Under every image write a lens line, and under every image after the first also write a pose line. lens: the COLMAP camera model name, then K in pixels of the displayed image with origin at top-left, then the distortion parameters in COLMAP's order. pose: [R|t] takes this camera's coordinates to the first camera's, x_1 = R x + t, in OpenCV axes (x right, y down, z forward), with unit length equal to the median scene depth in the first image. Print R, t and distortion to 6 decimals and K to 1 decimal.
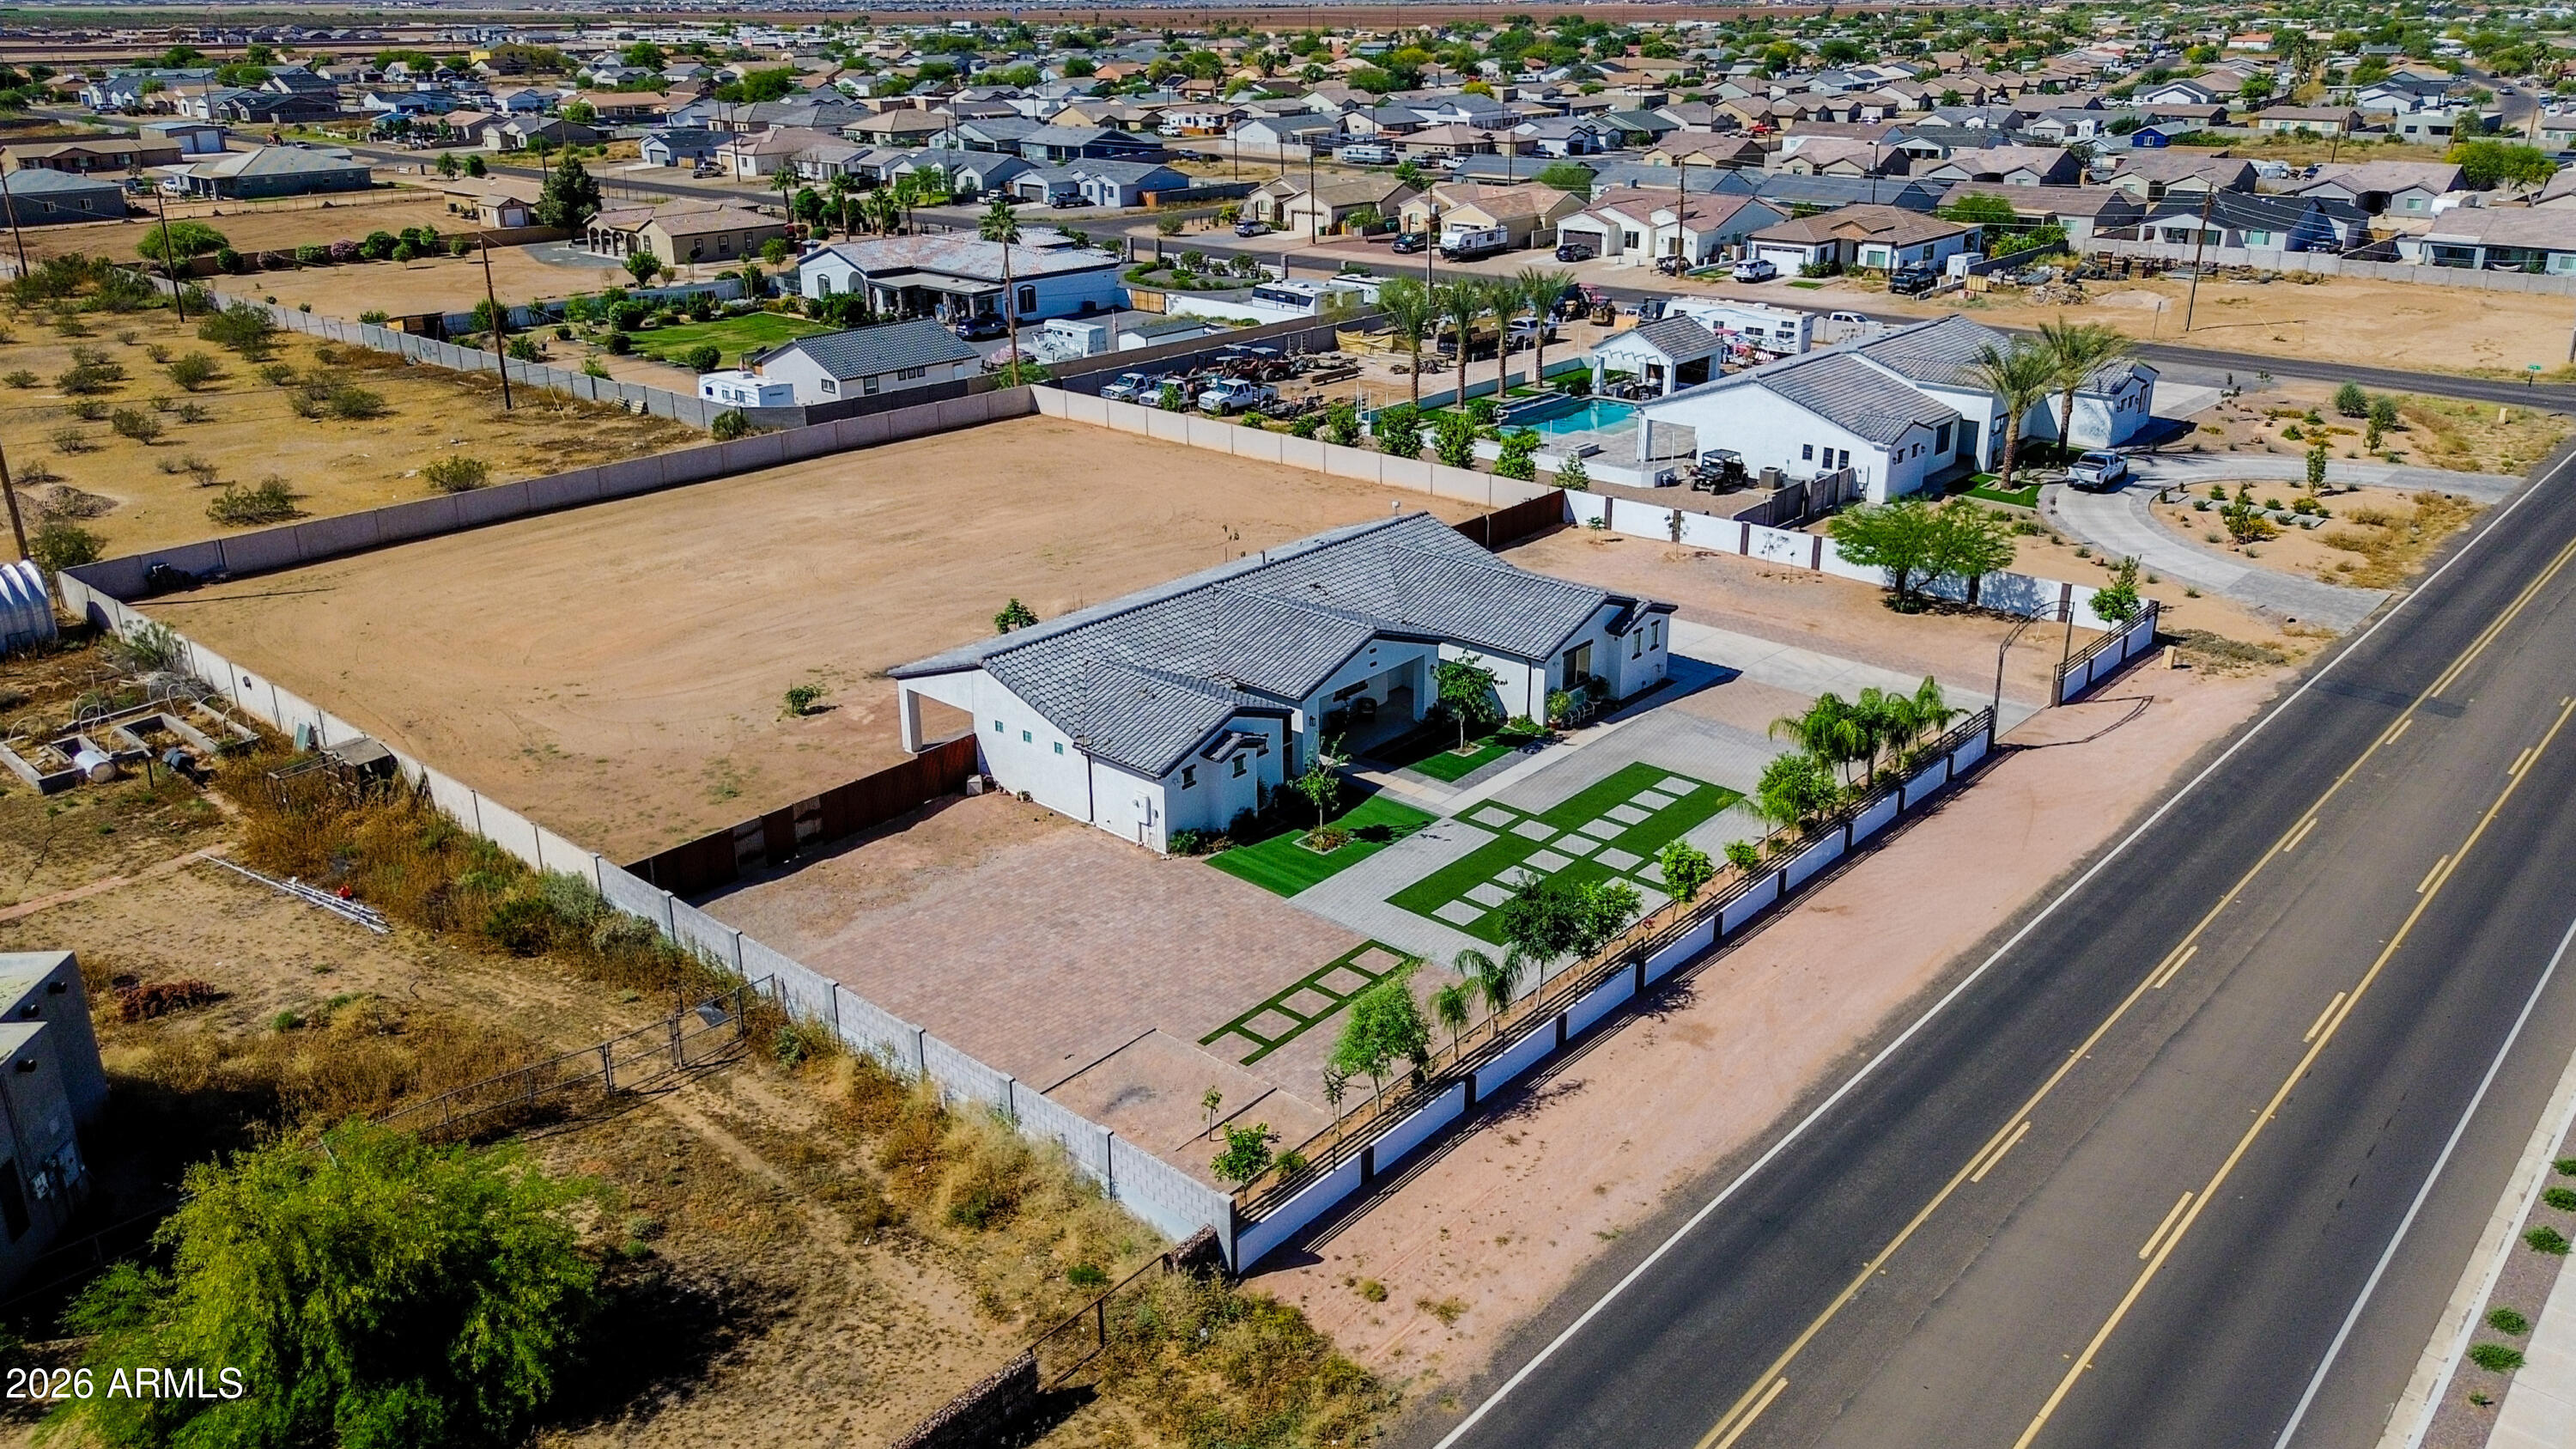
lens RADIAL K [[1846.1, 0, 1288.0], [0, 1846.1, 724.5], [0, 0, 1]] dist [0.074725, -0.078868]
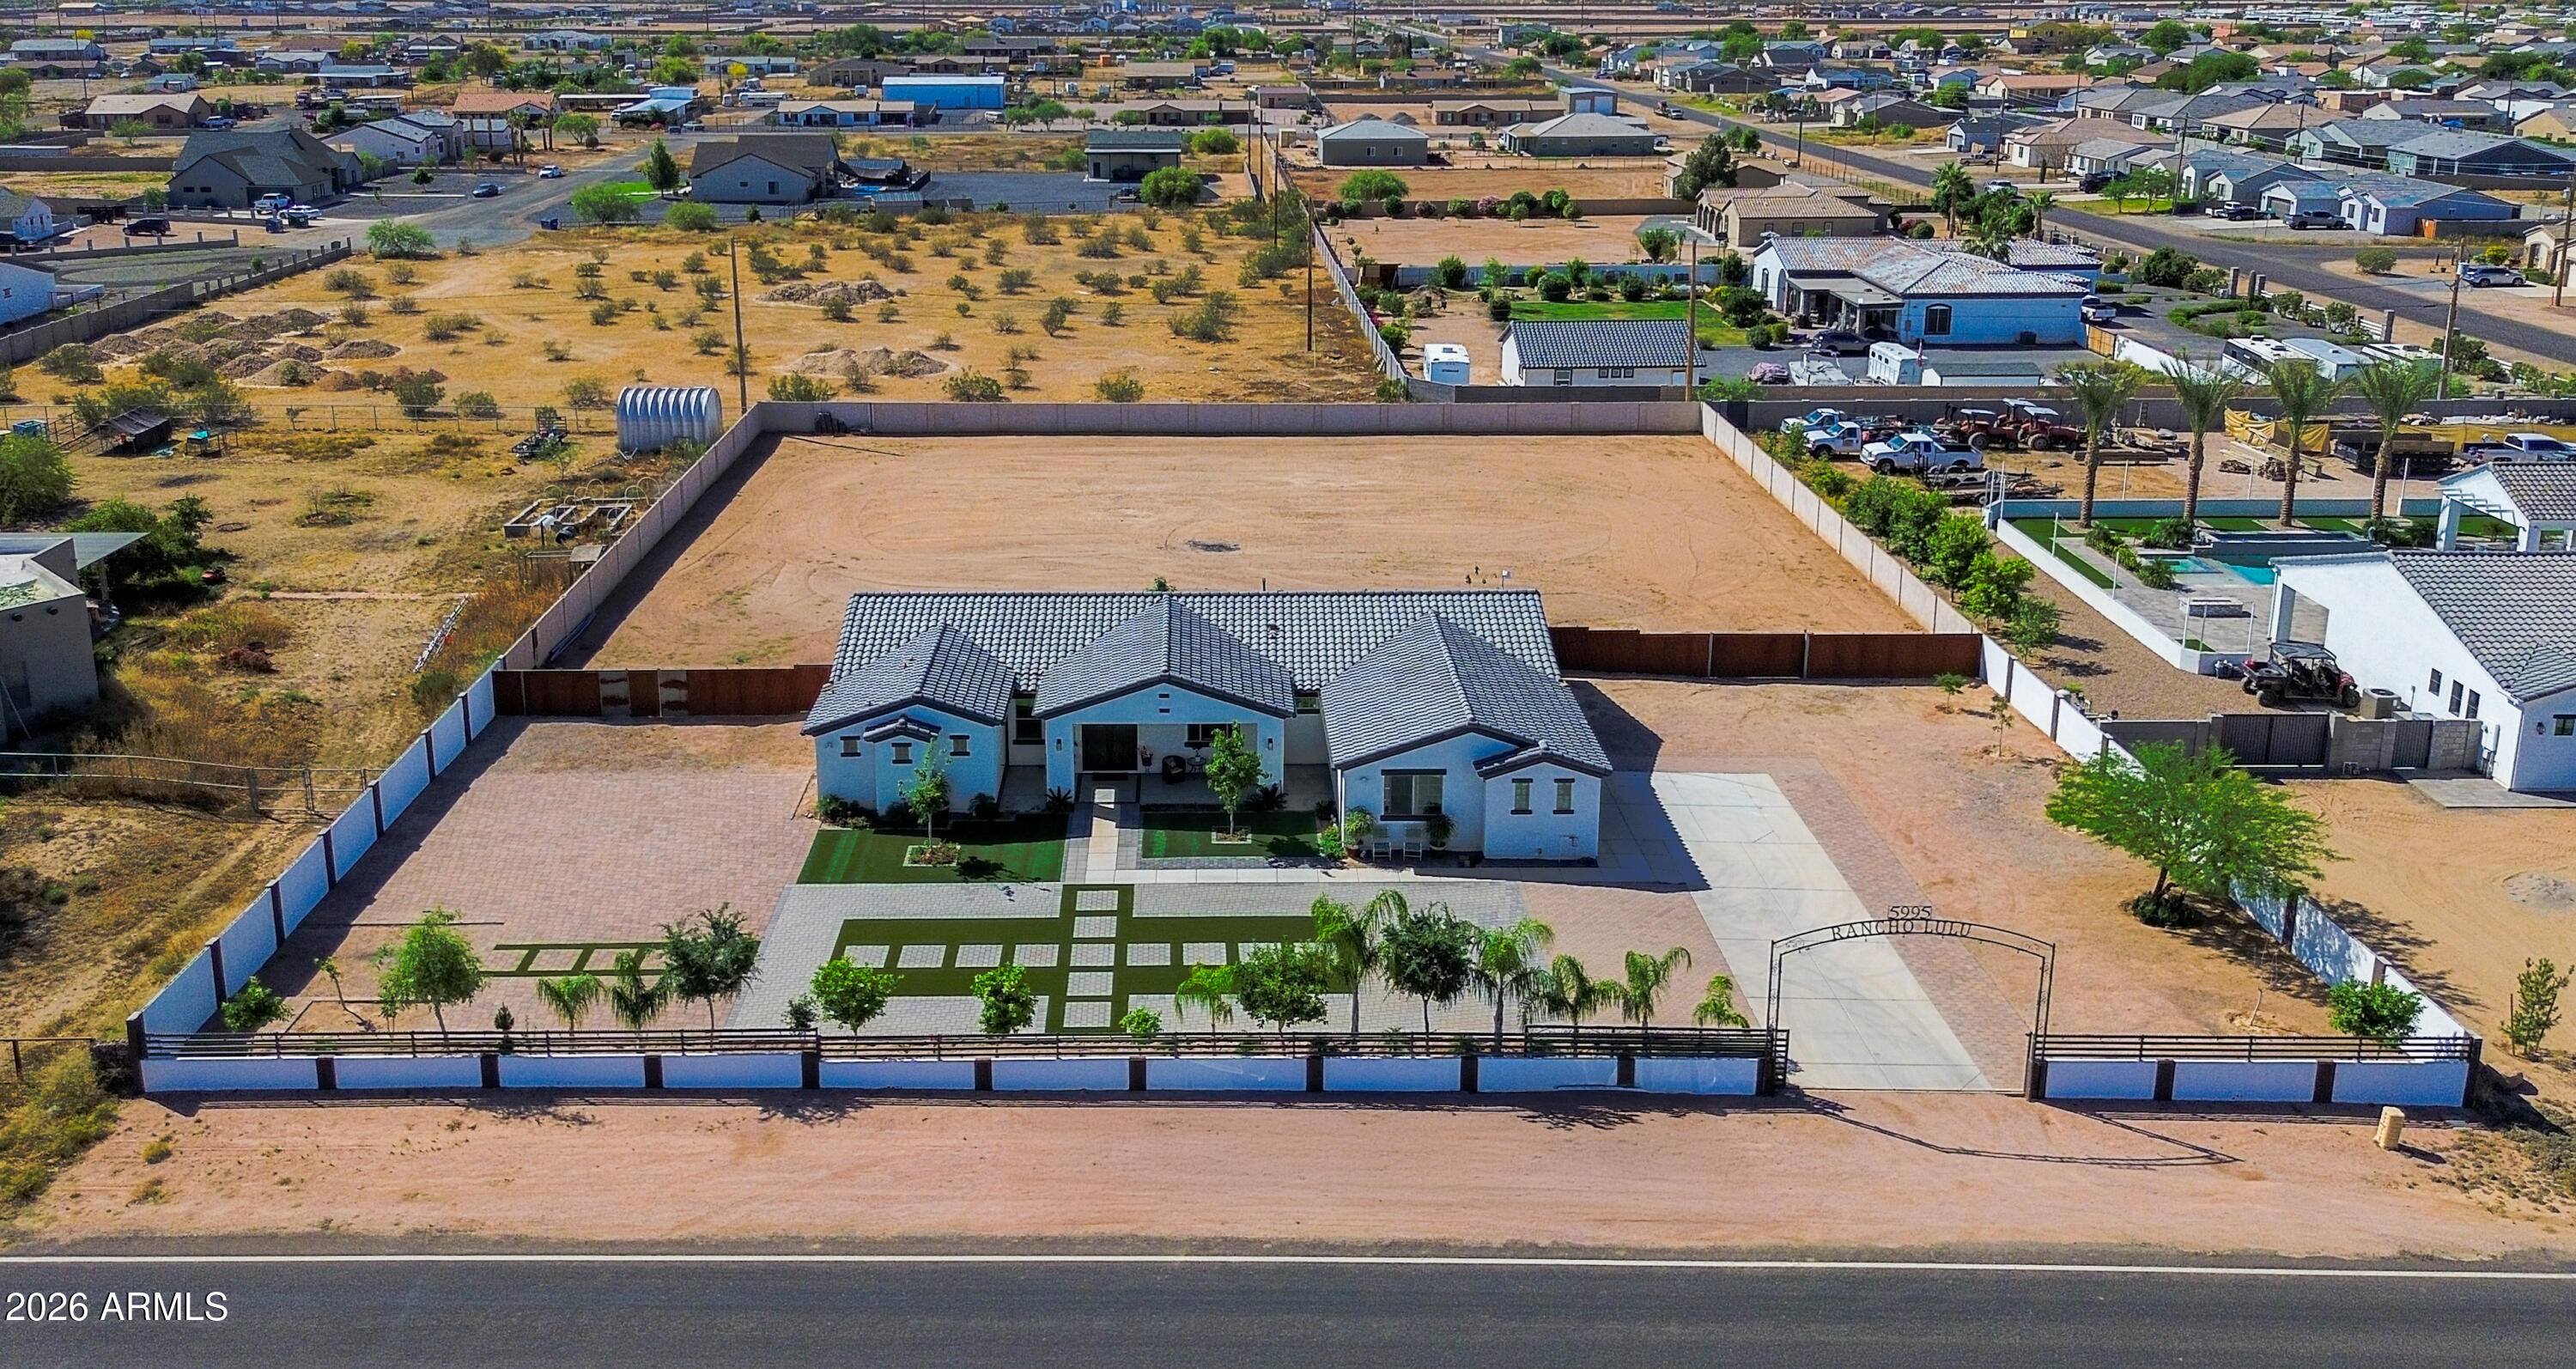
lens RADIAL K [[1912.7, 0, 1202.1], [0, 1912.7, 680.7], [0, 0, 1]] dist [0.038194, -0.005769]
pose [[0.666649, 0.264141, -0.697000, 0.464898], [-0.278003, 0.955741, 0.096298, -0.093729], [0.691588, 0.129571, 0.710575, 0.233775]]
